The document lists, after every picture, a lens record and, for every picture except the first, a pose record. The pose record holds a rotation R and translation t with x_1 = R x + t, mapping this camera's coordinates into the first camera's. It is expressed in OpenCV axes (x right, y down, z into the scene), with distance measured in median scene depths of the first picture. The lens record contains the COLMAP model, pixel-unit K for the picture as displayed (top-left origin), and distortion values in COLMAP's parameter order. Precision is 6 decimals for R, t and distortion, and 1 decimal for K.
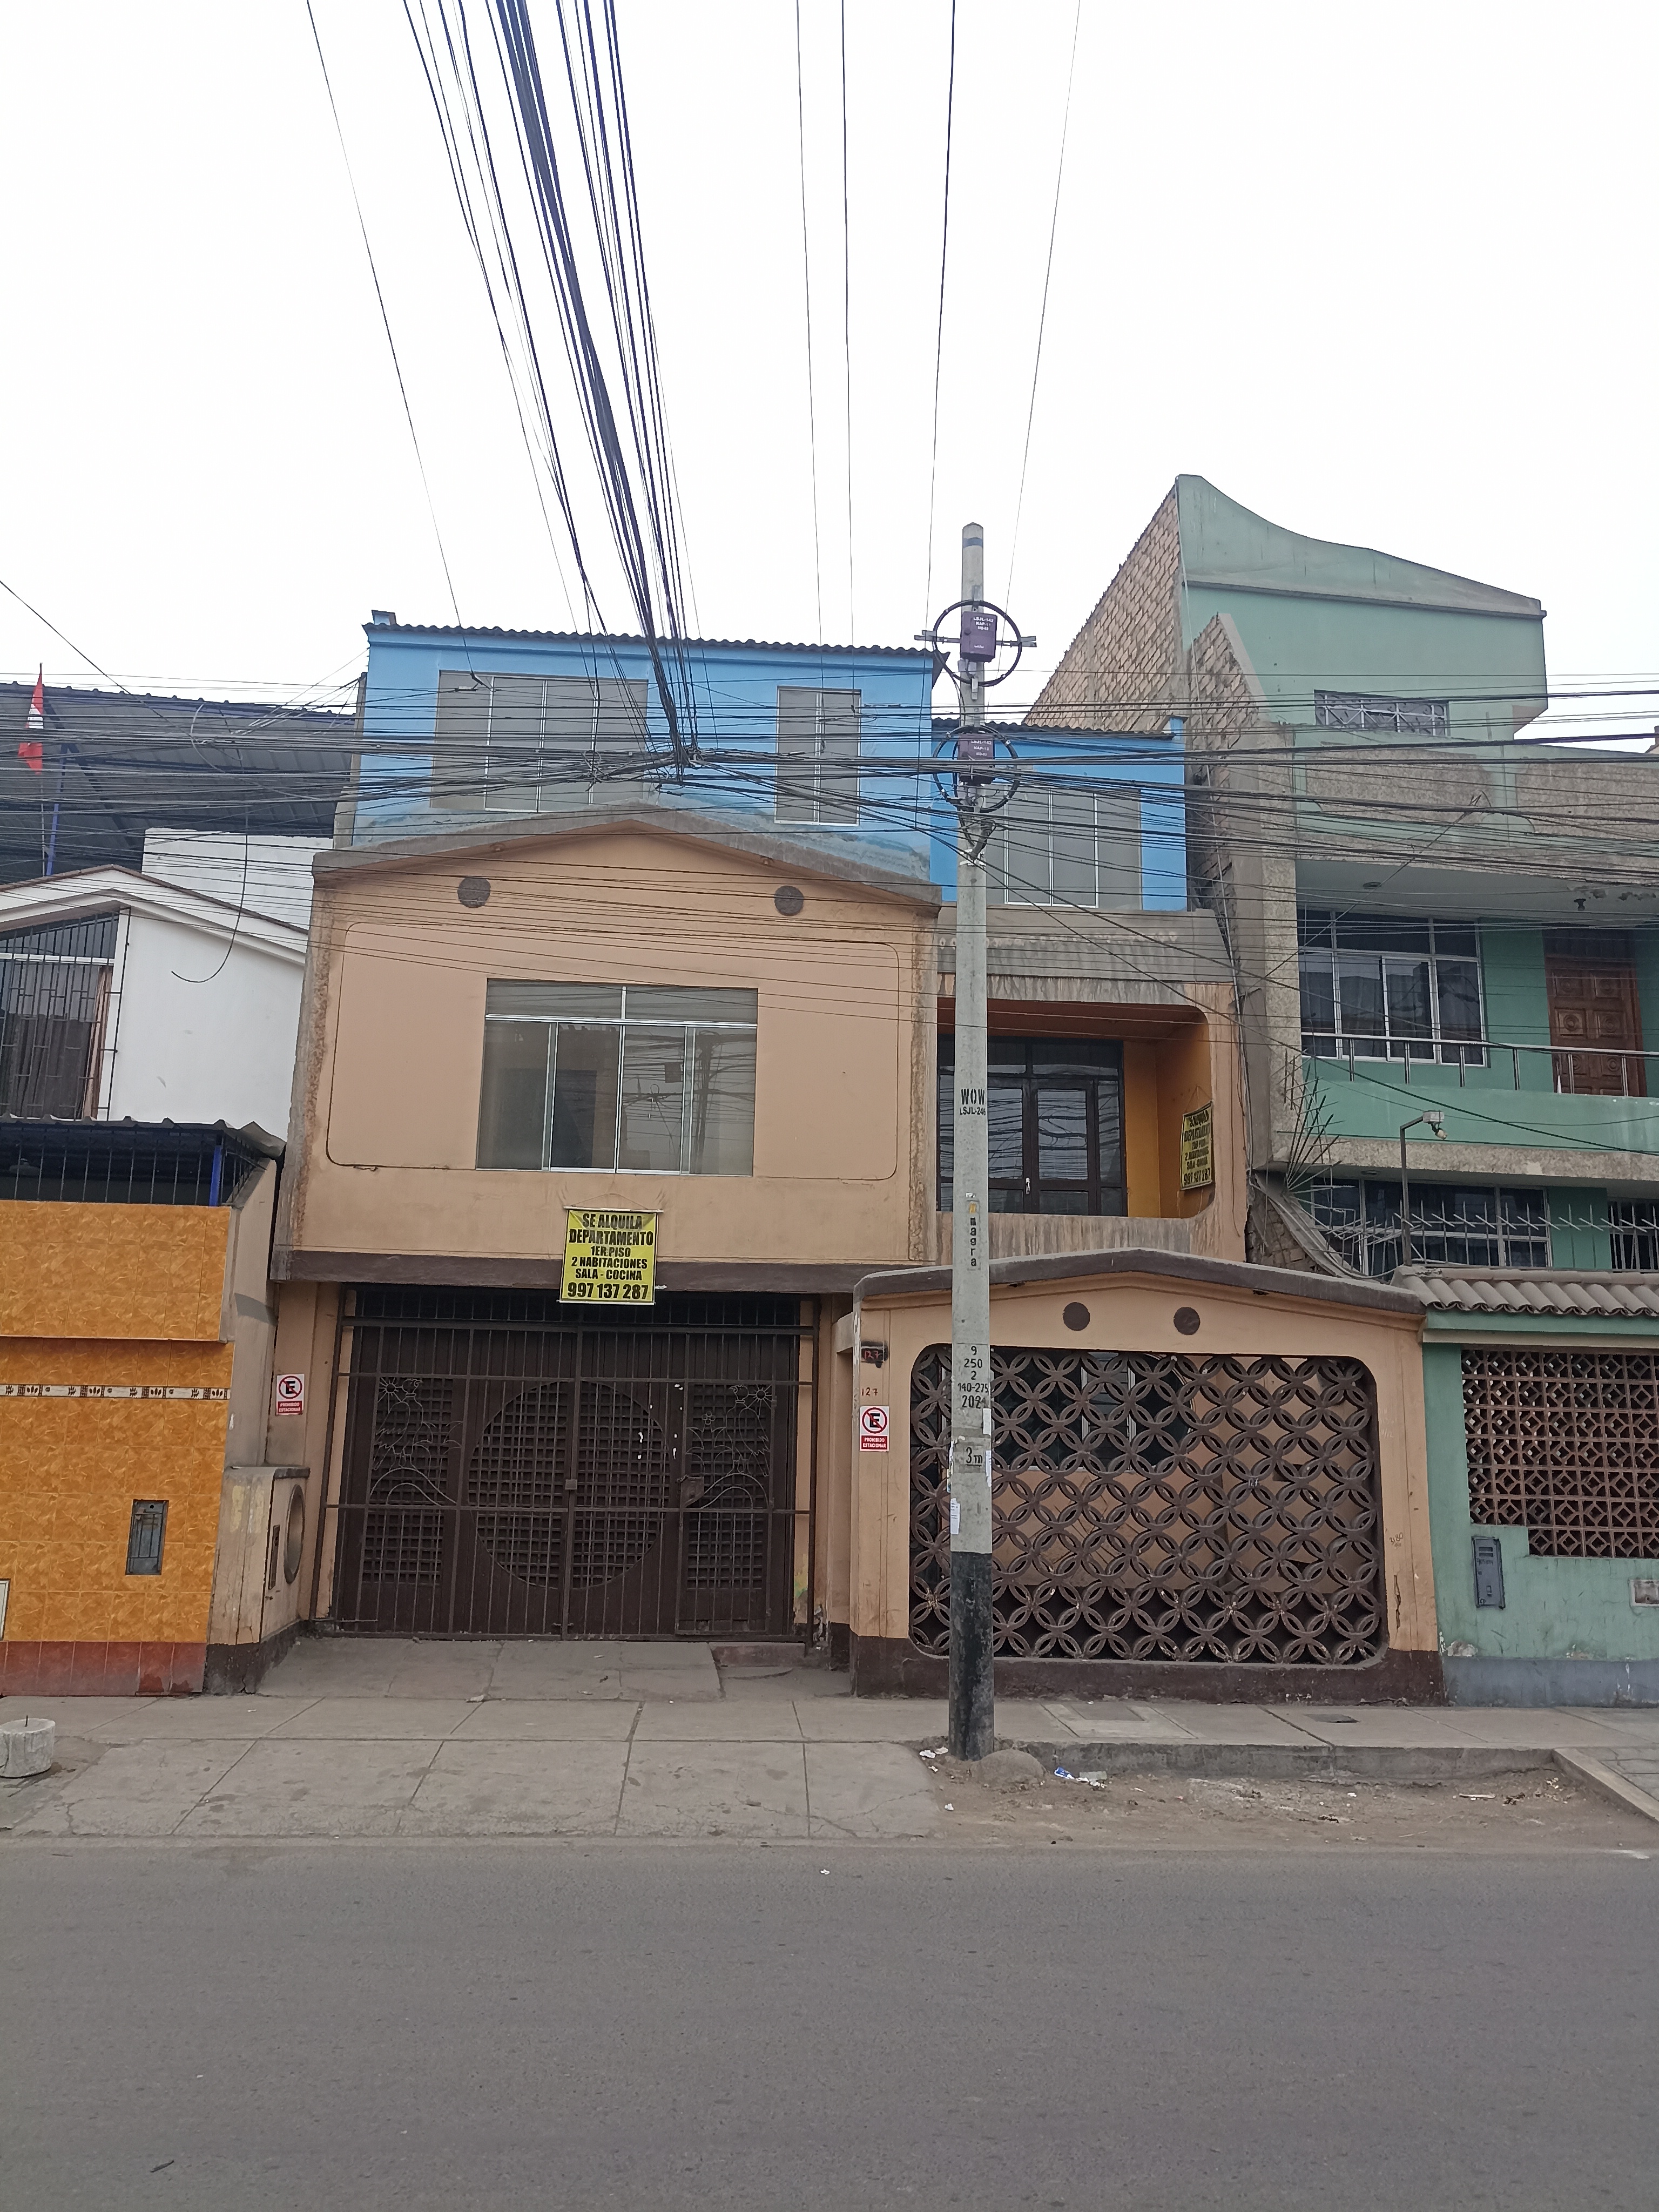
lens RADIAL K [[1660.4, 0, 839.2], [0, 1660.4, 1108.5], [0, 0, 1]] dist [0.036991, -0.049372]
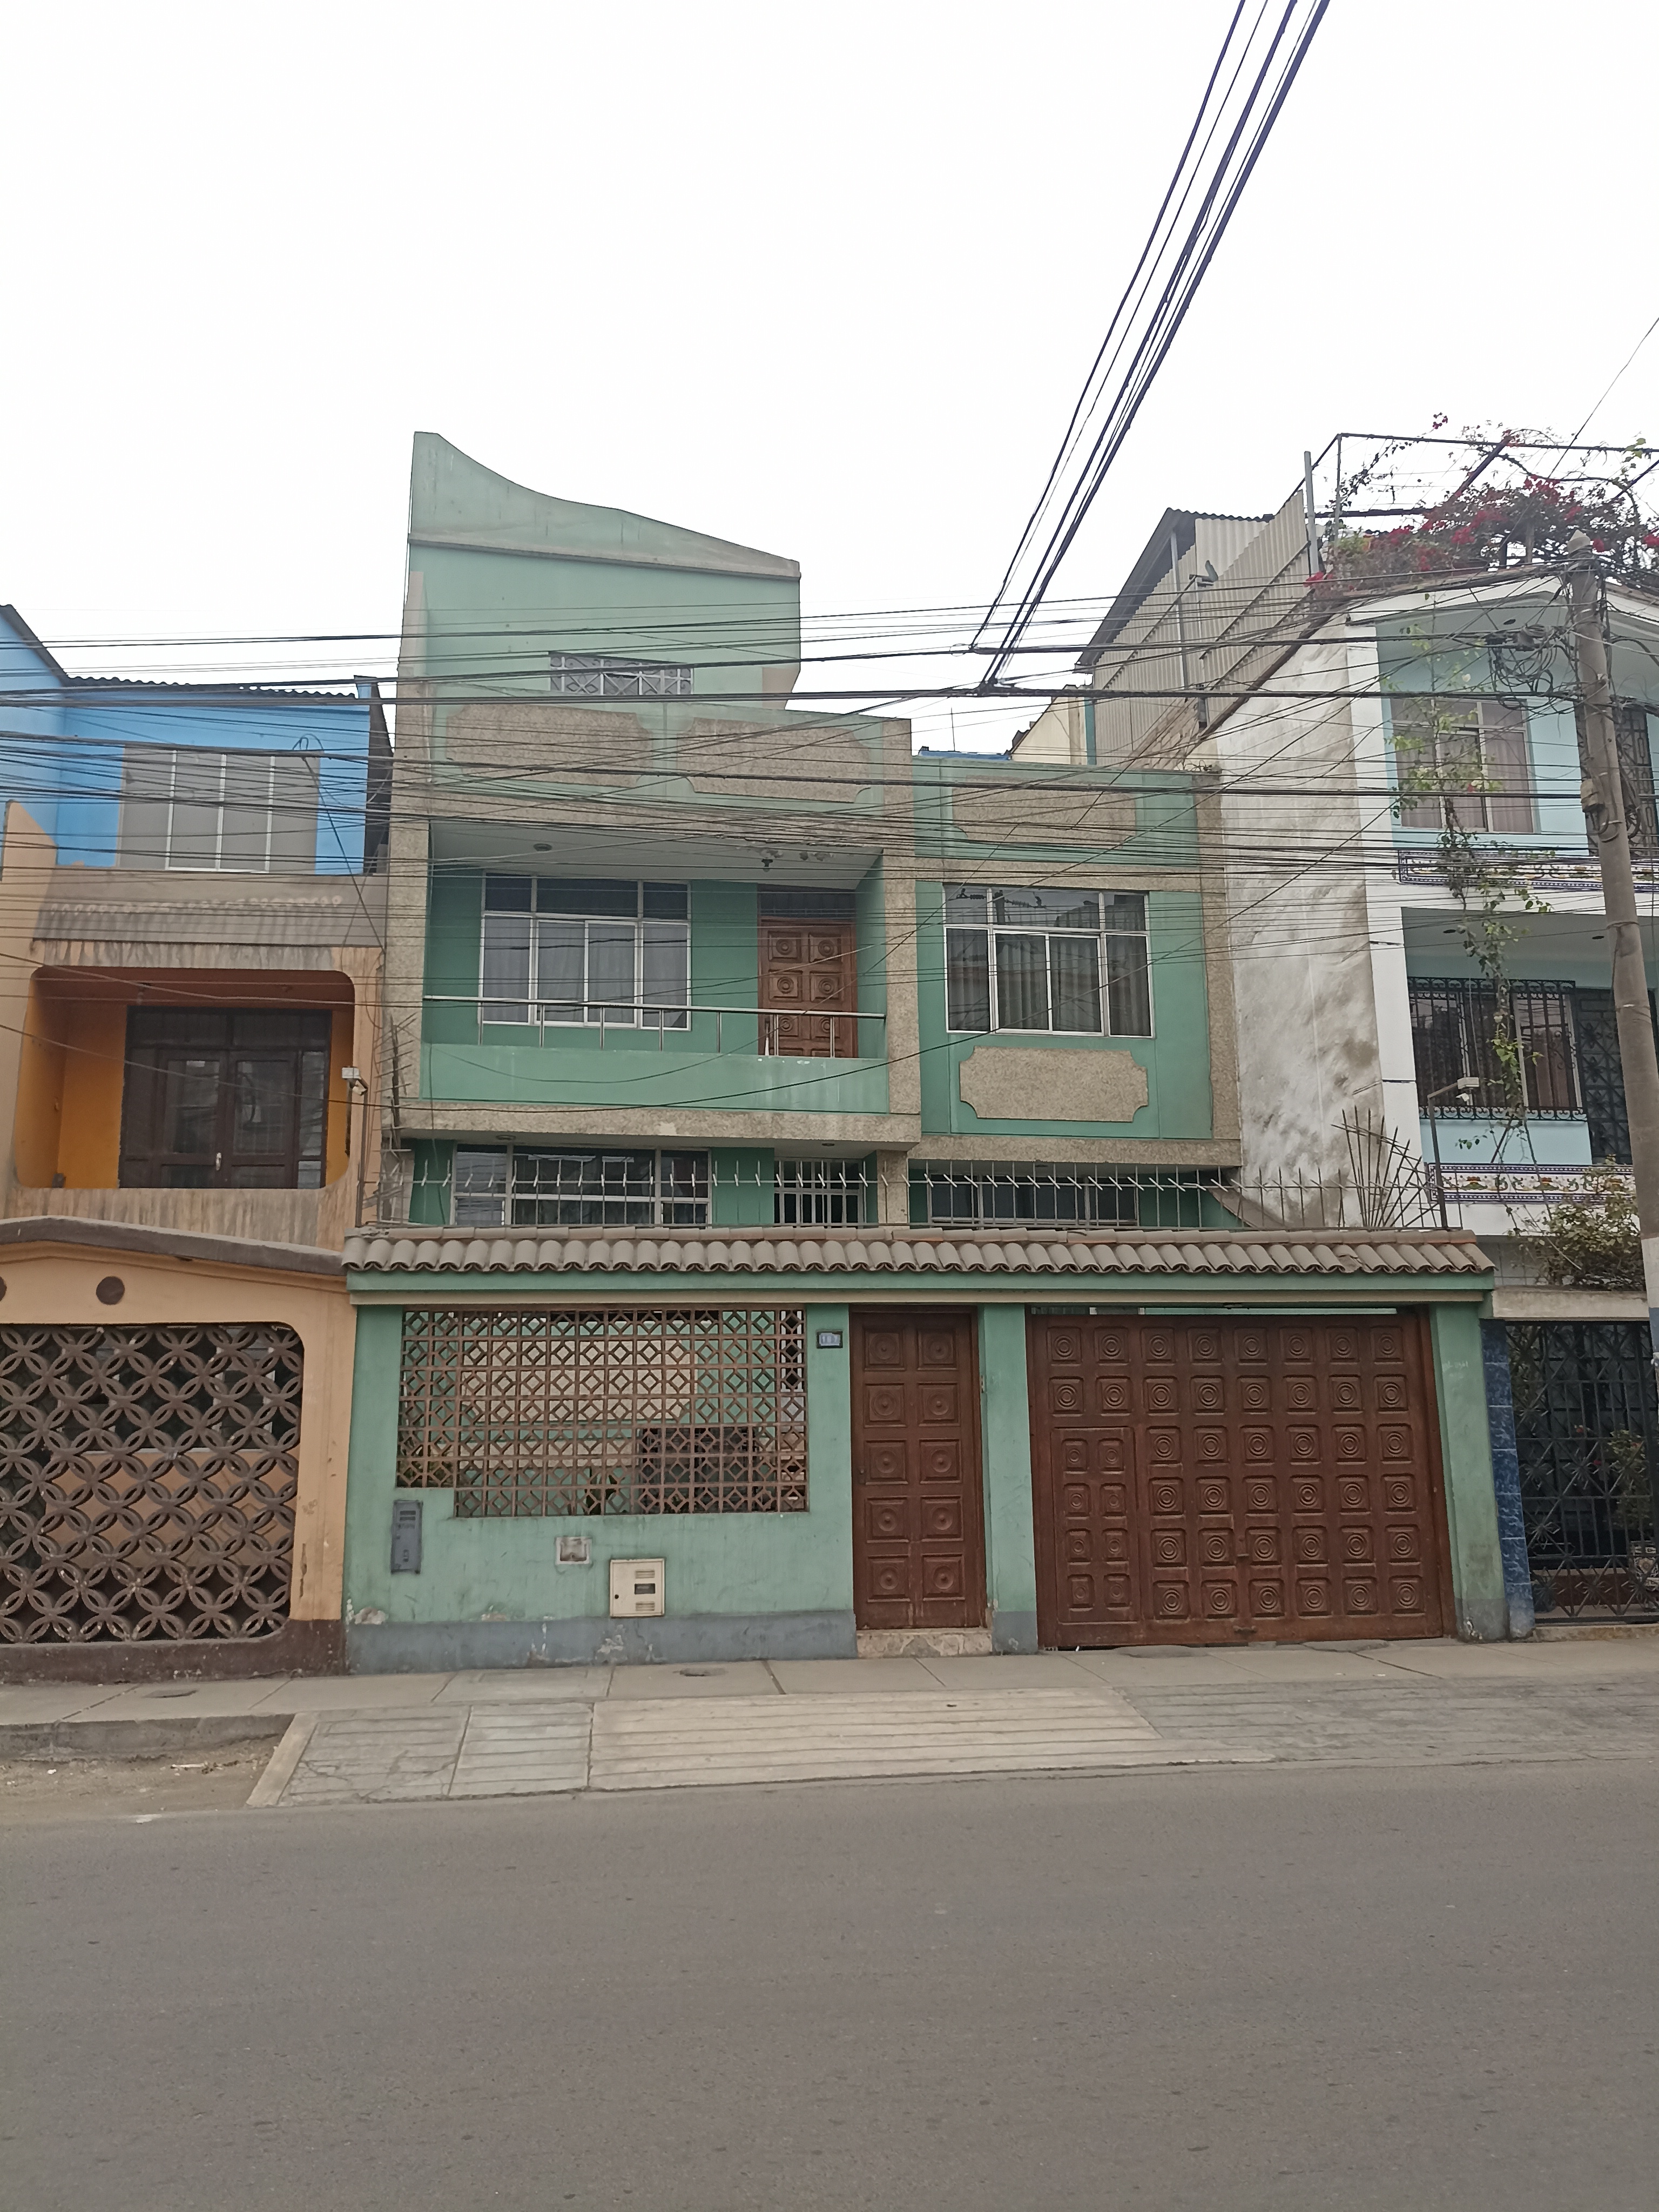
lens RADIAL K [[1660.4, 0, 839.2], [0, 1660.4, 1108.5], [0, 0, 1]] dist [0.036991, -0.049372]
pose [[0.997927, -0.021757, 0.060570, 0.586181], [0.021517, 0.999758, 0.004609, 0.027362], [-0.060655, -0.003296, 0.998153, 0.008842]]
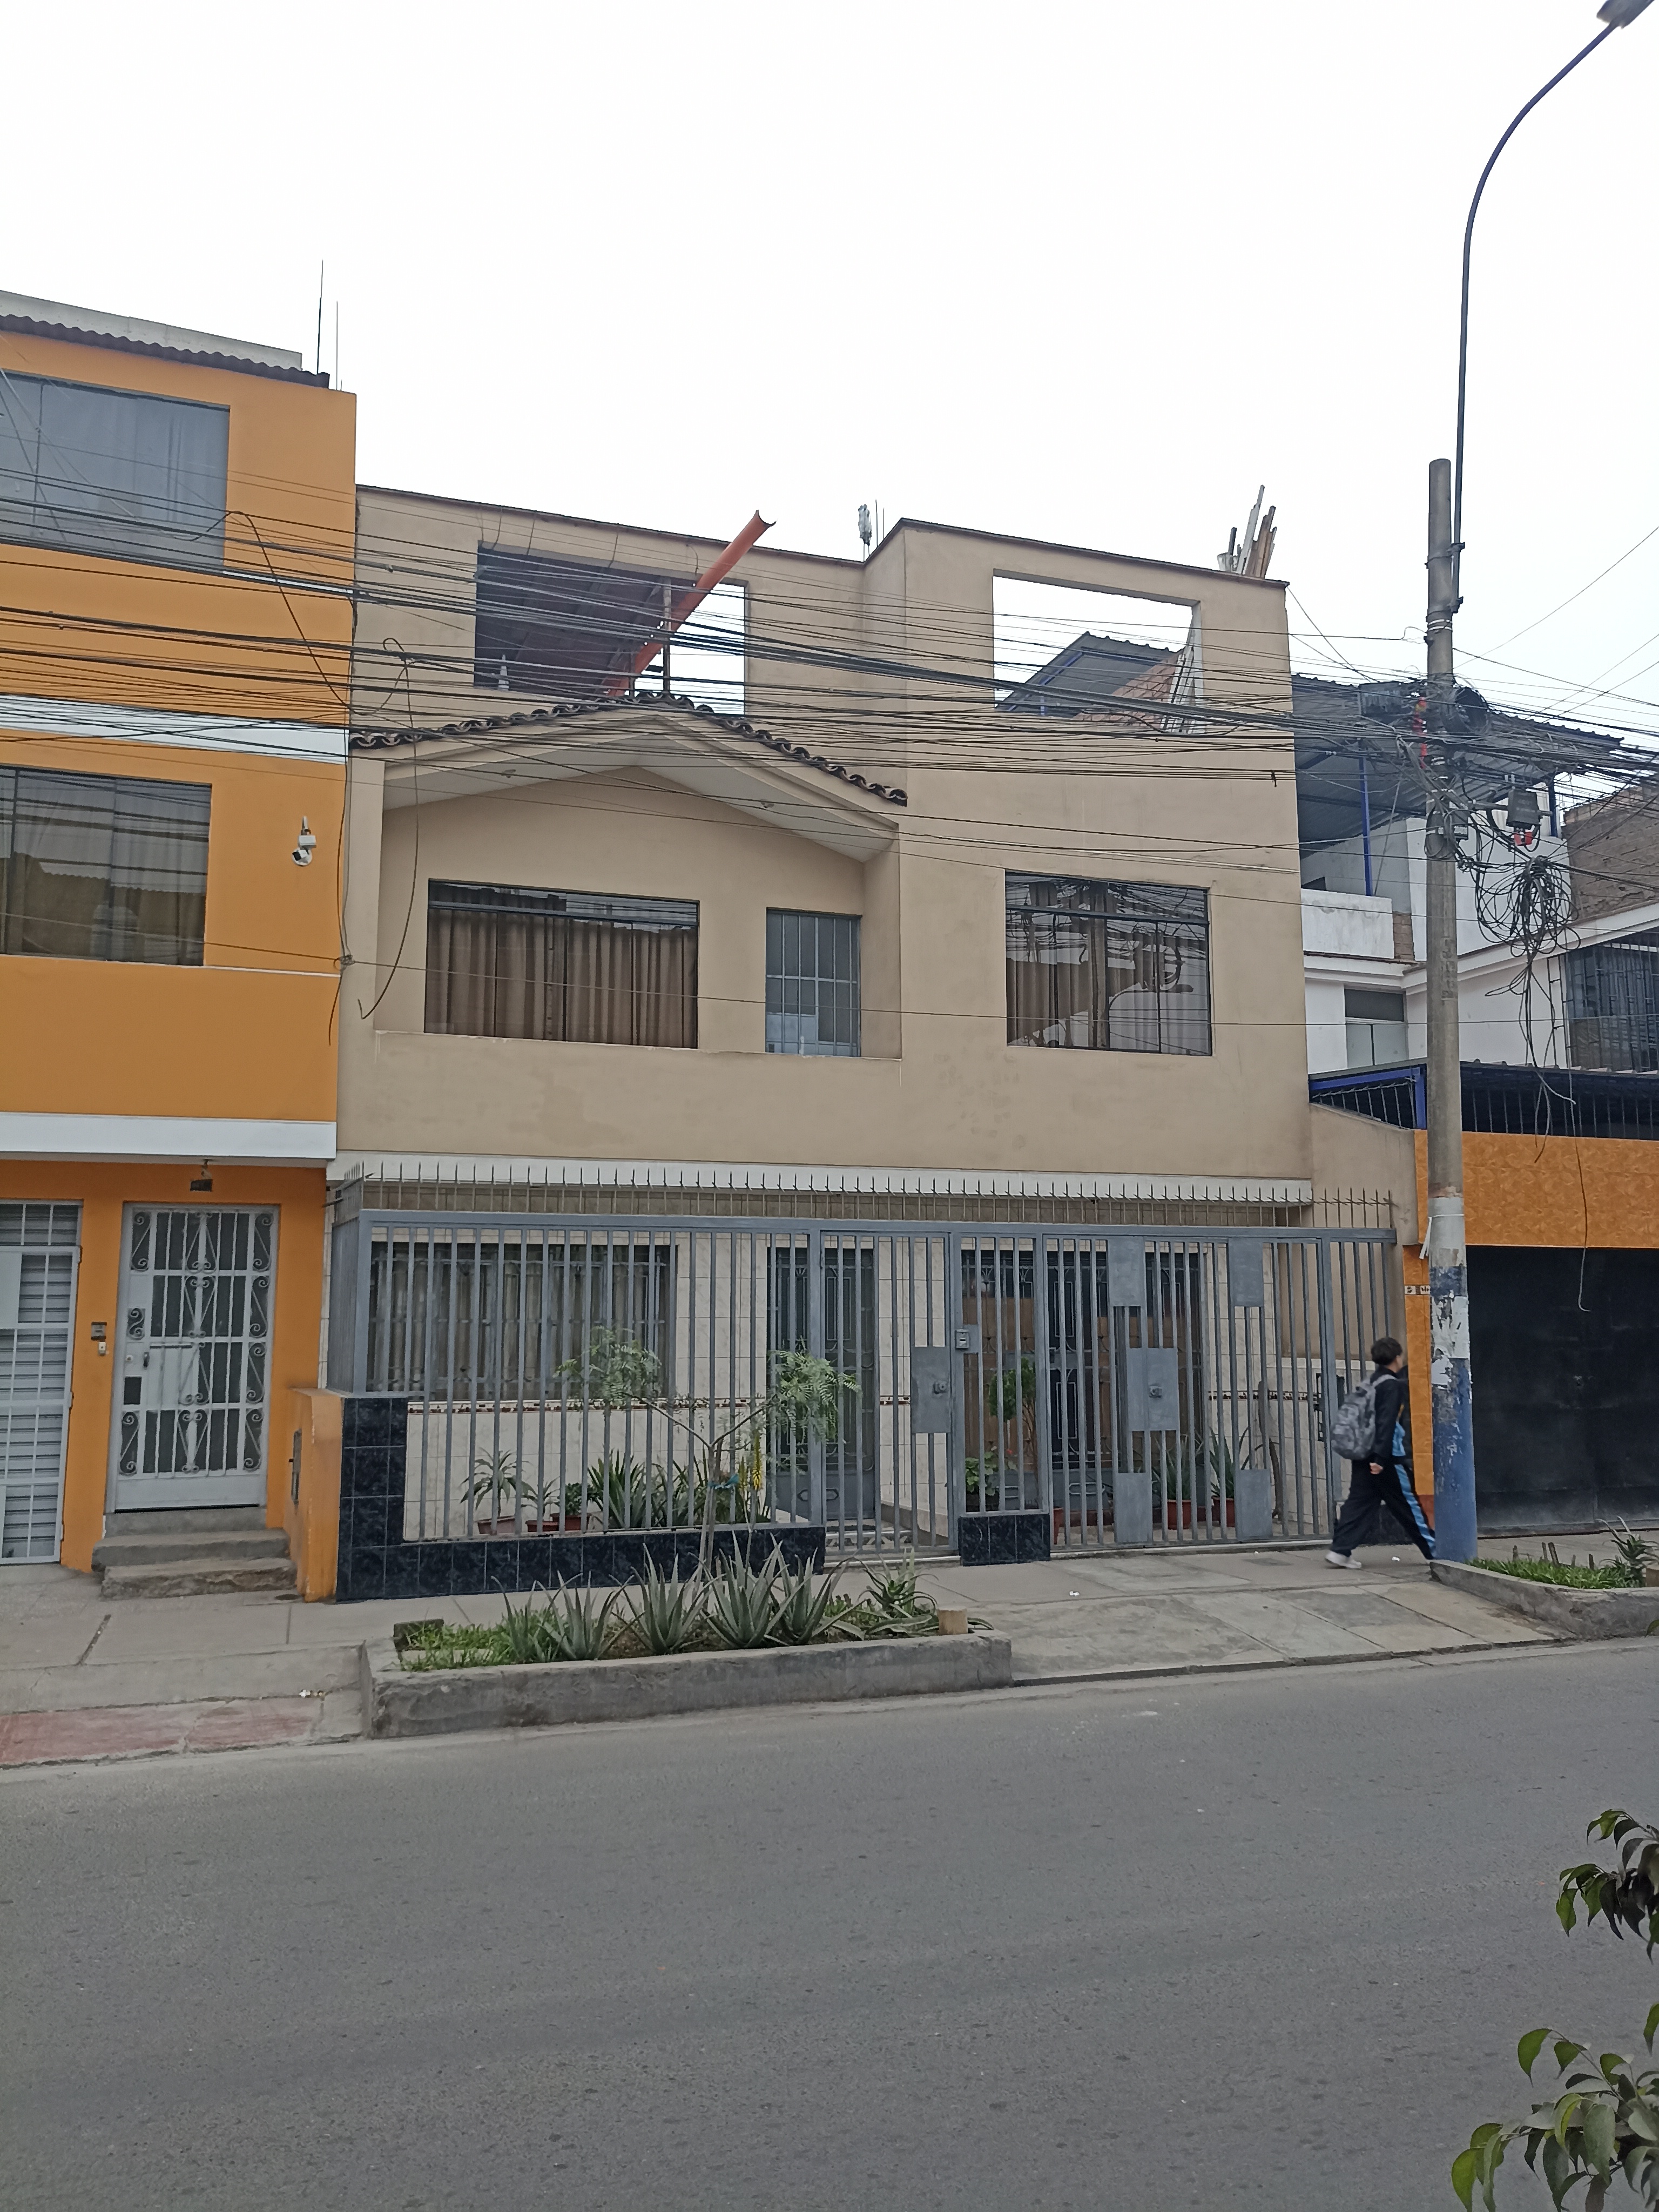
lens RADIAL K [[1633.9, 0, 829.5], [0, 1633.9, 1106.0], [0, 0, 1]] dist [0.041736, -0.035527]
pose [[0.968132, 0.010906, 0.250203, -2.613041], [-0.029091, 0.997186, 0.069099, -0.071862], [-0.248745, -0.074176, 0.965724, -0.071800]]
